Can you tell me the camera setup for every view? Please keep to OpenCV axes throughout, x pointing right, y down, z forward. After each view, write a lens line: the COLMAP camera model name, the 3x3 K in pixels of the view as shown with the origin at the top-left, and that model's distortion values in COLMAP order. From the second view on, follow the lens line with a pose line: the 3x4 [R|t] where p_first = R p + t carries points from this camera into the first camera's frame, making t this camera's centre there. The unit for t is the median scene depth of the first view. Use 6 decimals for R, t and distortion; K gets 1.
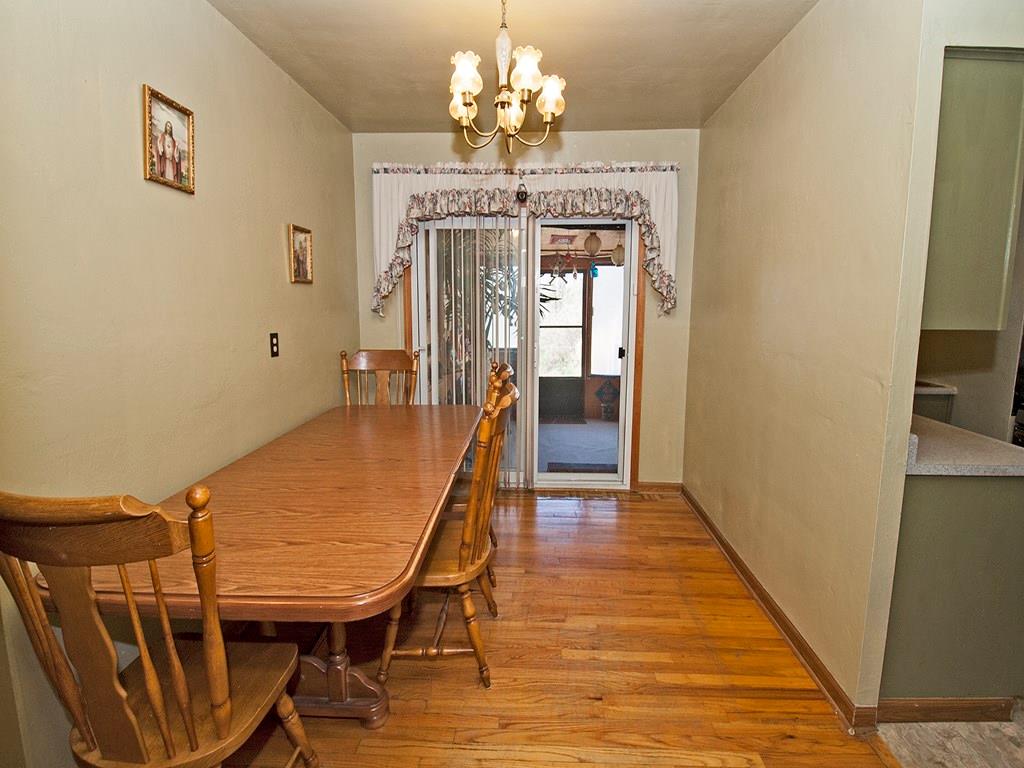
lens RADIAL K [[456.6, 0, 518.1], [0, 456.6, 356.7], [0, 0, 1]] dist [0.000548, -0.000109]
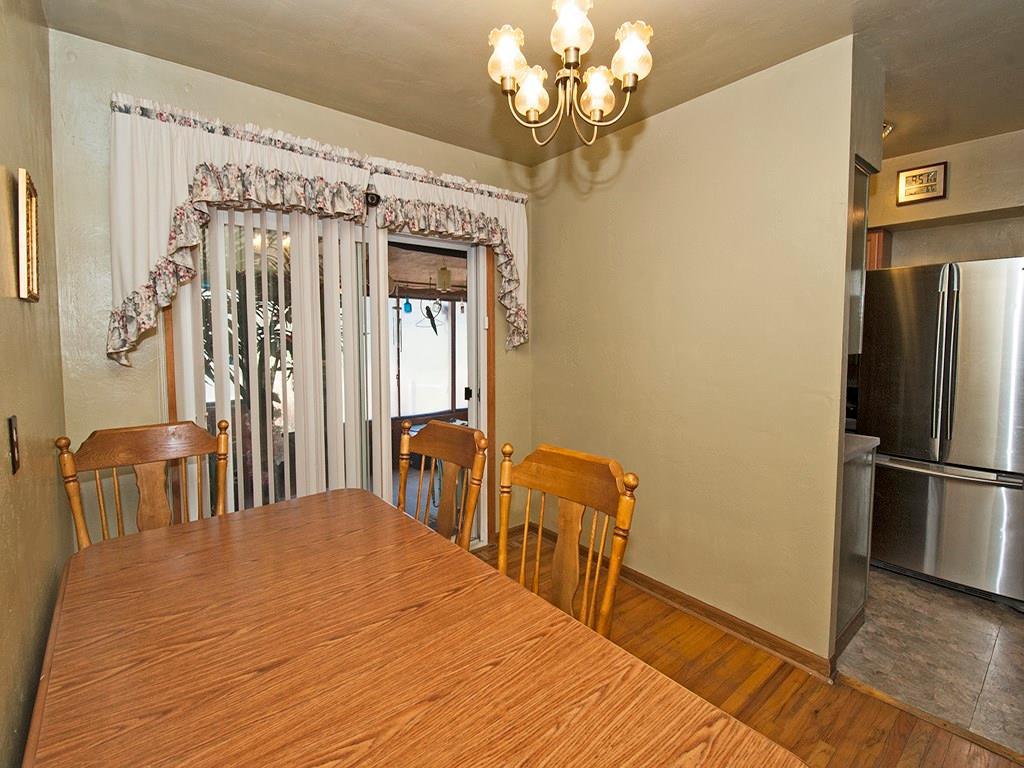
lens RADIAL K [[472.9, 0, 527.4], [0, 472.9, 363.4], [0, 0, 1]] dist [0.011347, -0.021972]
pose [[0.735723, -0.043011, 0.675916, -0.353341], [0.081261, 0.996378, -0.025047, -0.038726], [-0.672390, 0.073354, 0.736553, 0.269070]]
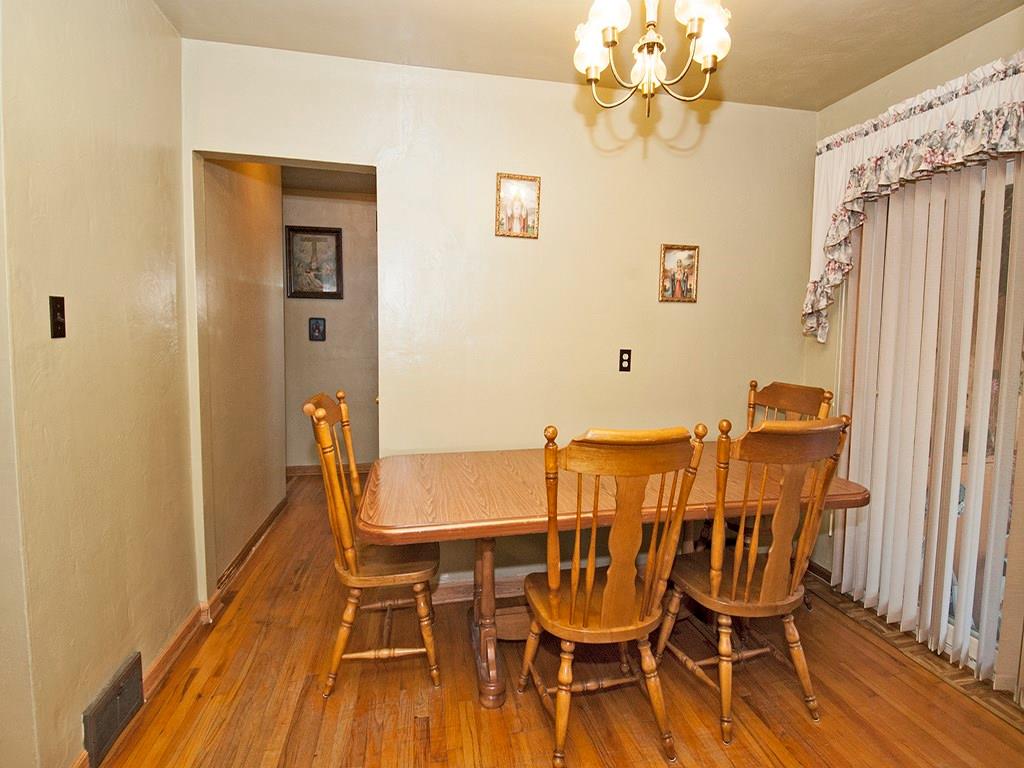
lens RADIAL K [[513.5, 0, 534.0], [0, 513.5, 367.9], [0, 0, 1]] dist [0.036600, -0.032055]
pose [[0.266921, 0.065006, -0.961523, 0.430059], [-0.125274, 0.991597, 0.032262, -0.015496], [0.955541, 0.111843, 0.272822, 0.352135]]
